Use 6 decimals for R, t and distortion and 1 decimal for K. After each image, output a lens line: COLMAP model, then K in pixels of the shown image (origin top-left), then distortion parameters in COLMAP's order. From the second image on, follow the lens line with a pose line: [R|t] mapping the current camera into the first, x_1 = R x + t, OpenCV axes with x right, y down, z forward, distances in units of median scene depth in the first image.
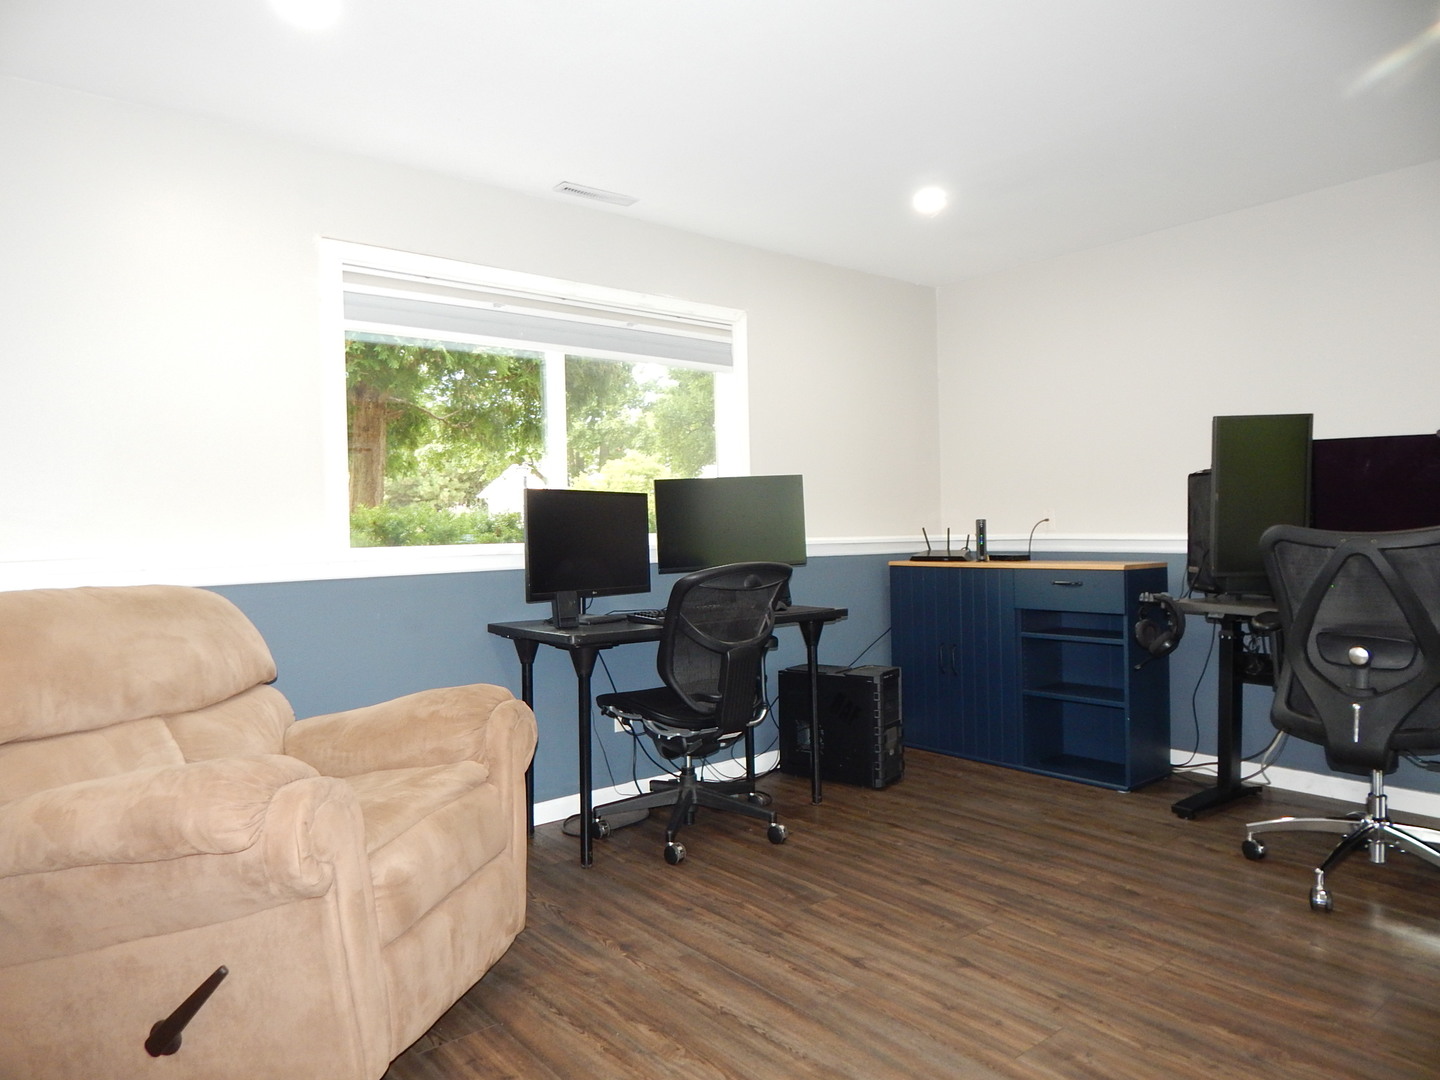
lens RADIAL K [[951.2, 0, 710.5], [0, 951.2, 537.3], [0, 0, 1]] dist [0.013002, 0.005655]
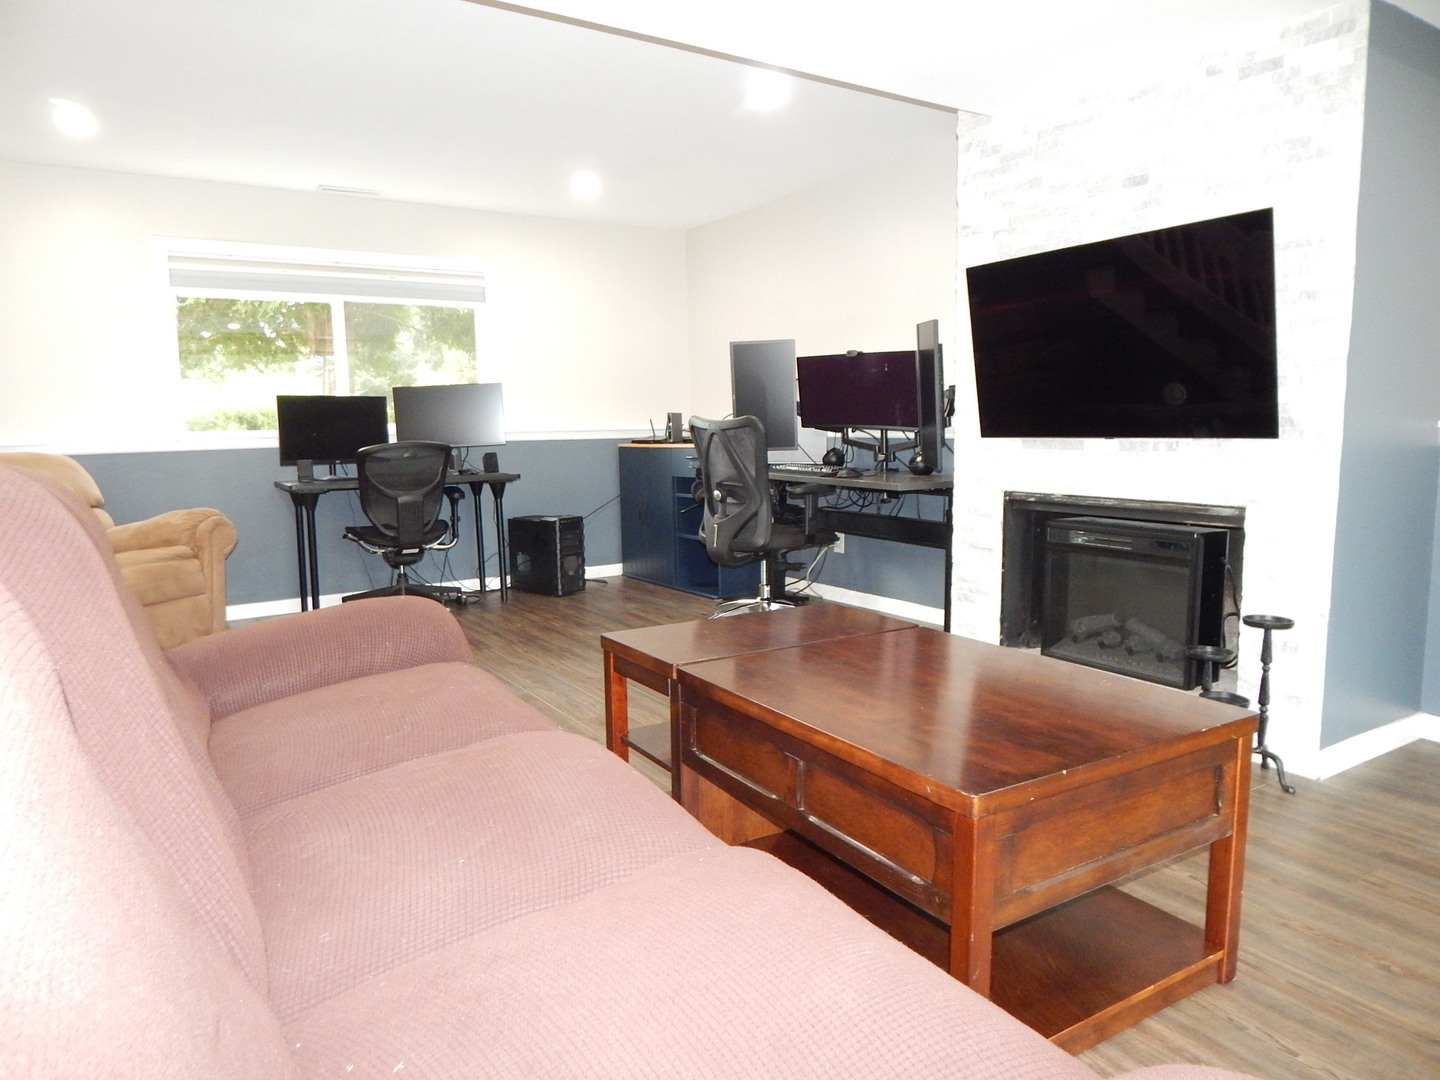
lens RADIAL K [[951.2, 0, 713.1], [0, 951.2, 538.3], [0, 0, 1]] dist [0.013002, 0.005655]
pose [[0.993534, 0.007173, -0.113309, 0.612296], [0.005606, 0.993686, 0.112058, 0.009796], [0.113398, -0.111969, 0.987220, -0.447002]]
